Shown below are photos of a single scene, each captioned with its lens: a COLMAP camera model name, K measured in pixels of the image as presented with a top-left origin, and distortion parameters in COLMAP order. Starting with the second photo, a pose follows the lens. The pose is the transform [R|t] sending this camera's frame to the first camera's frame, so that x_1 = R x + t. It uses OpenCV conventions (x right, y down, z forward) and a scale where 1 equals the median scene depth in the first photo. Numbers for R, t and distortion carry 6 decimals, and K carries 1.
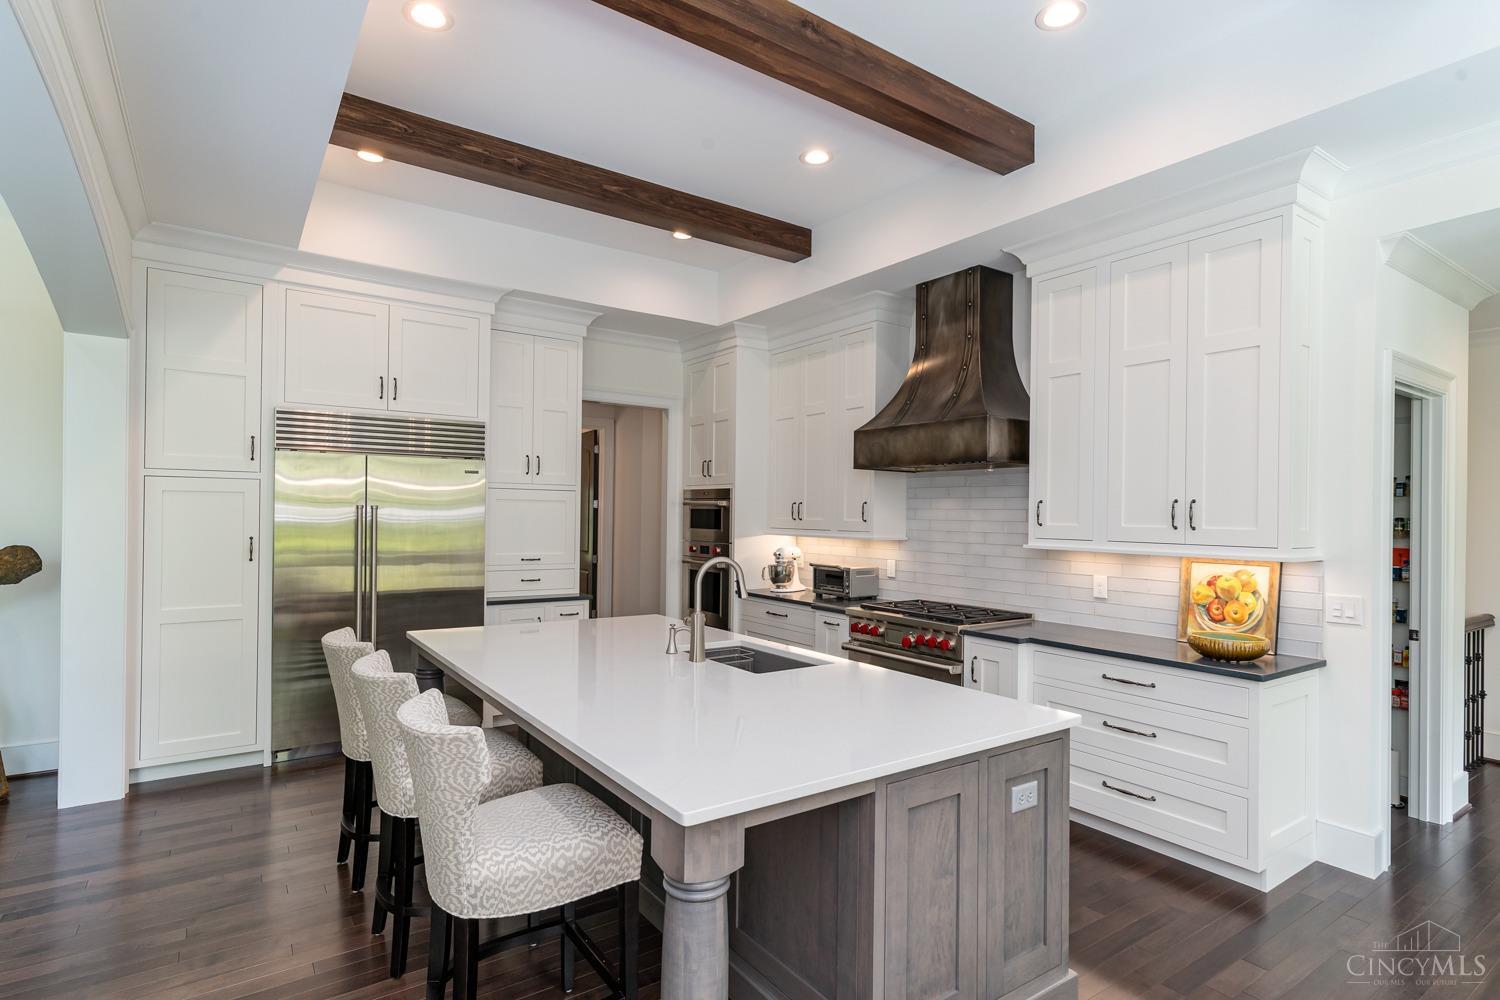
lens RADIAL K [[756.7, 0, 748.2], [0, 756.7, 505.3], [0, 0, 1]] dist [0.001673, 0.002757]
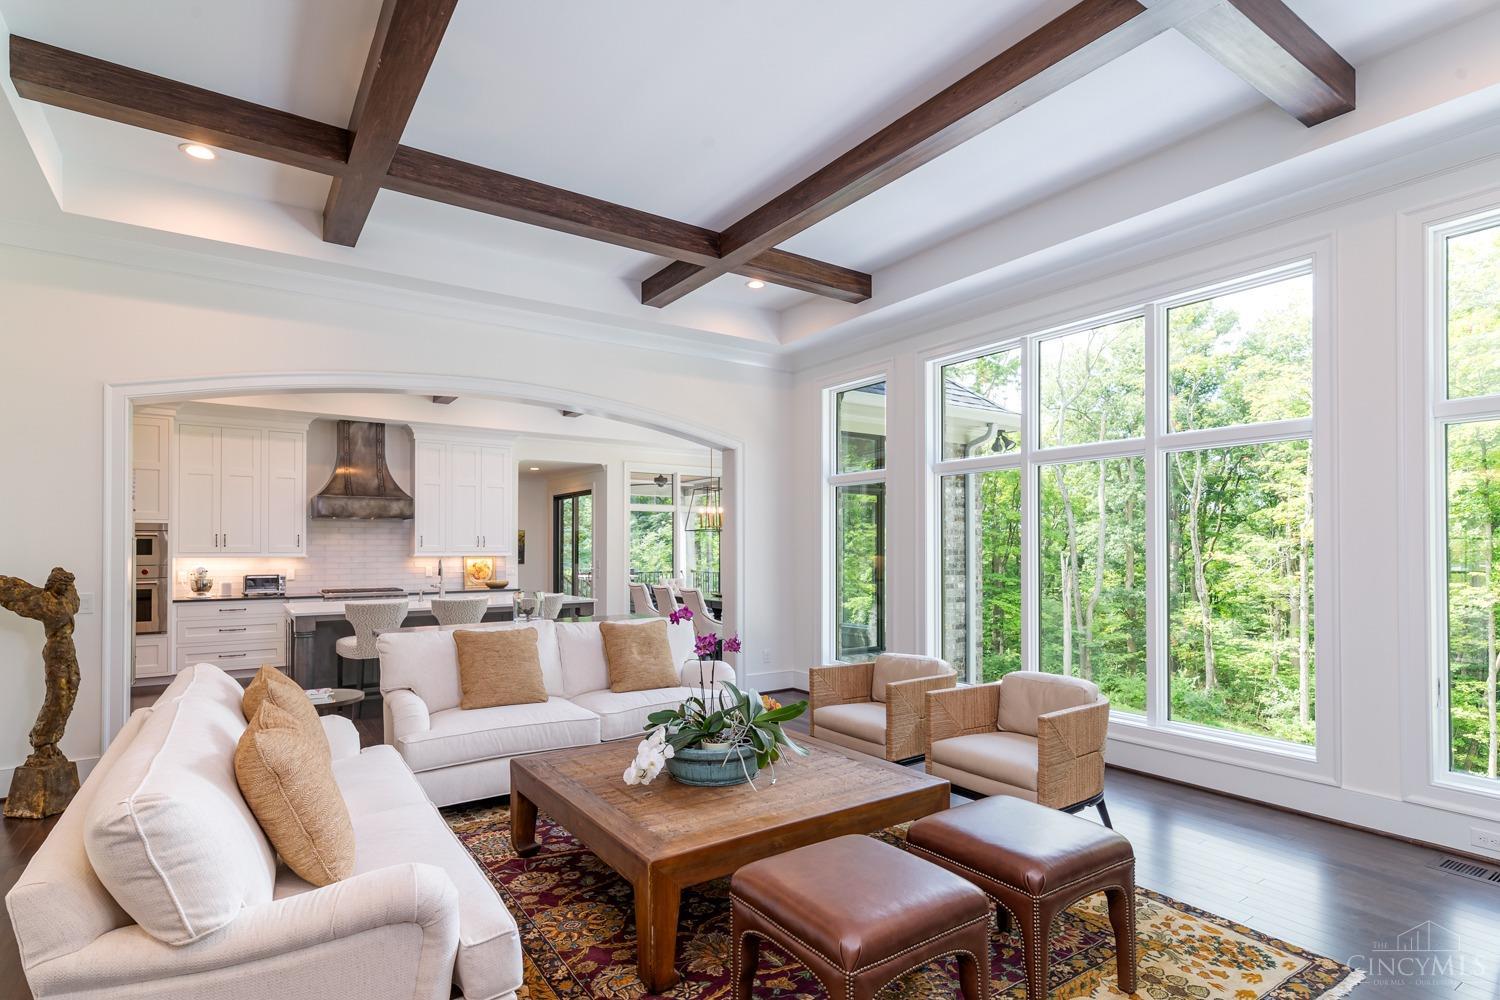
lens RADIAL K [[756.7, 0, 741.9], [0, 756.7, 543.5], [0, 0, 1]] dist [0.001673, 0.002757]
pose [[0.017616, -0.007576, 0.999816, -1.642935], [-0.008181, 0.999937, 0.007721, -0.007302], [-0.999811, -0.008316, 0.017553, -0.032174]]
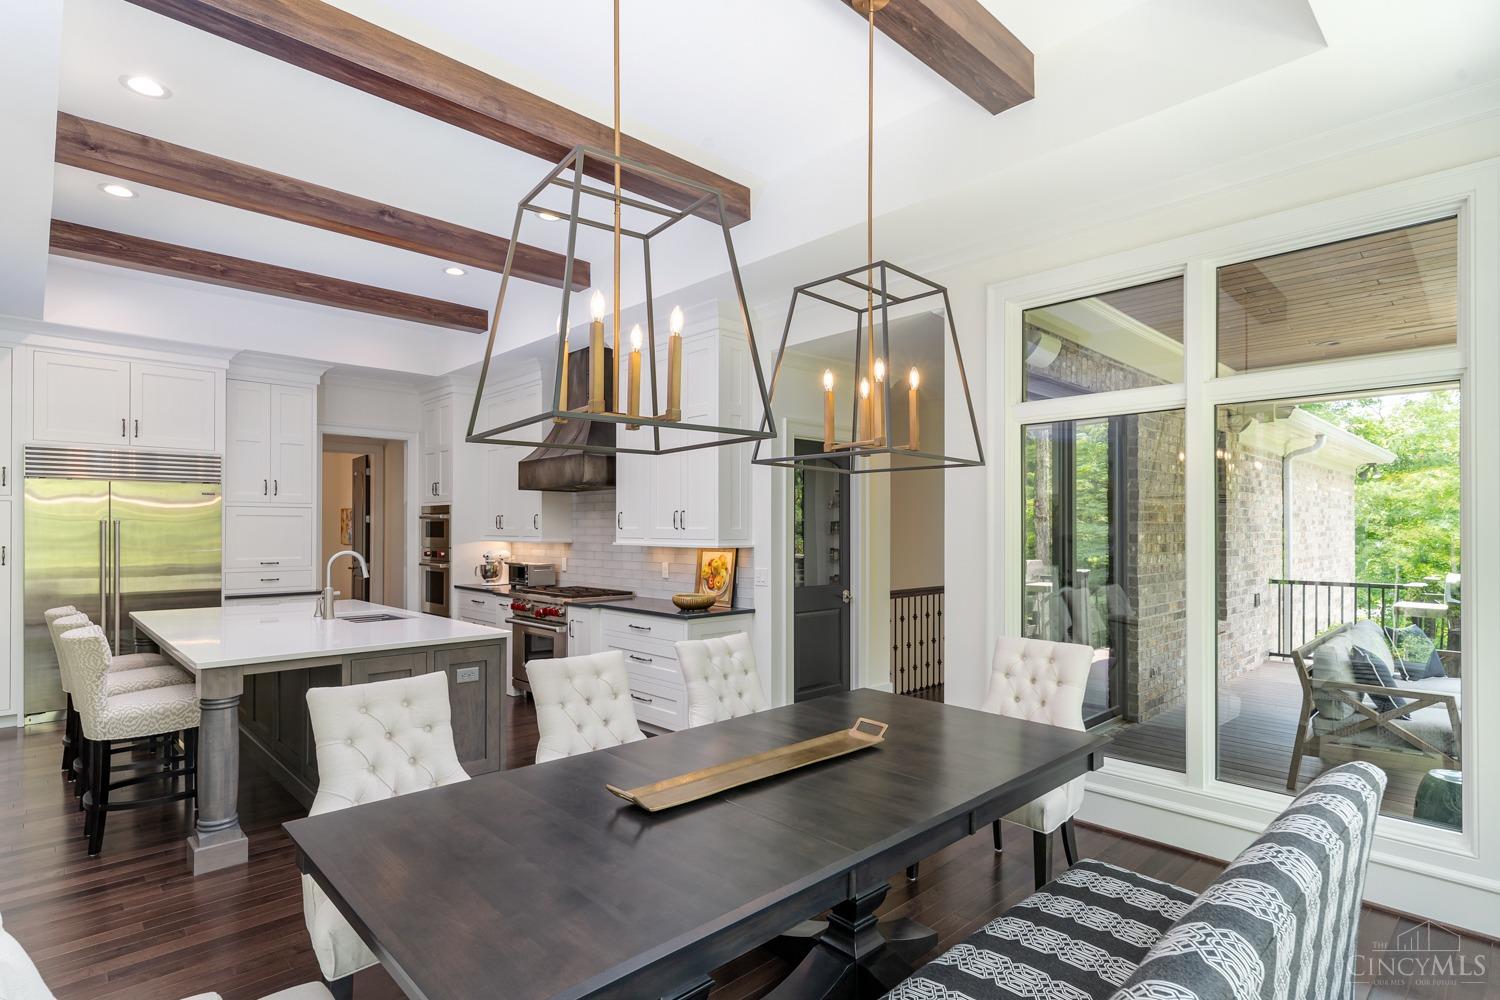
lens RADIAL K [[756.7, 0, 752.2], [0, 756.7, 518.6], [0, 0, 1]] dist [0.001673, 0.002757]
pose [[0.987656, -0.011089, 0.156244, 0.344605], [0.011400, 0.999934, -0.001099, 0.009435], [-0.156222, 0.002867, 0.987718, -0.405603]]
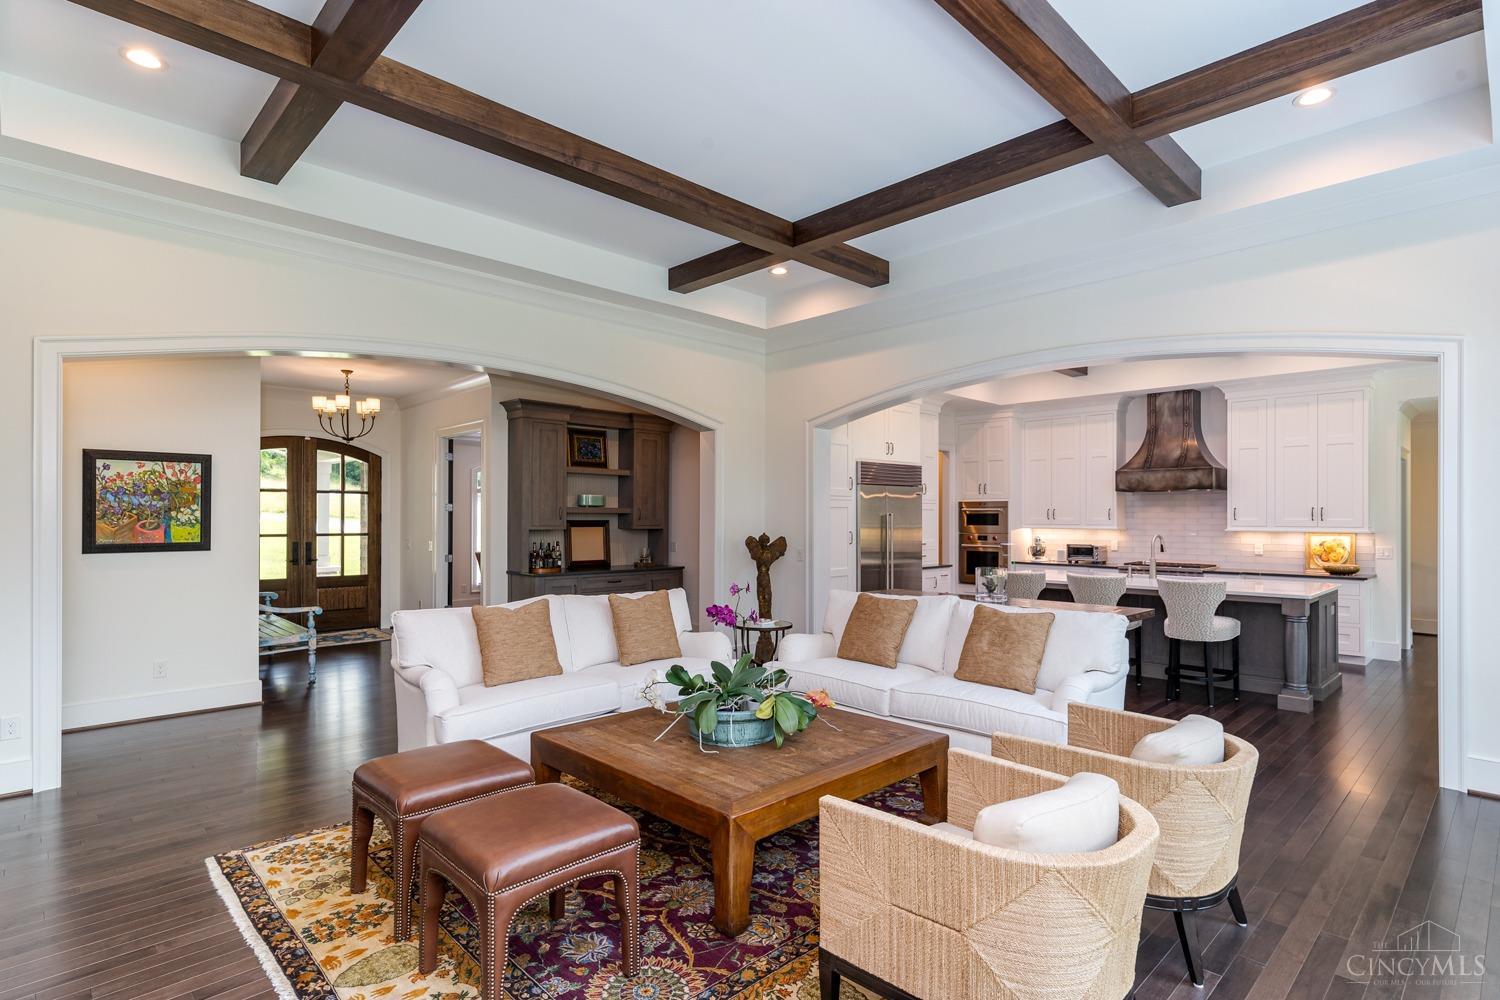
lens RADIAL K [[756.7, 0, 742.8], [0, 756.7, 506.8], [0, 0, 1]] dist [0.001673, 0.002757]
pose [[0.988379, -0.007757, 0.151810, -1.069777], [0.008178, 0.999964, -0.002153, -0.013410], [-0.151788, 0.003369, 0.988407, -0.720904]]
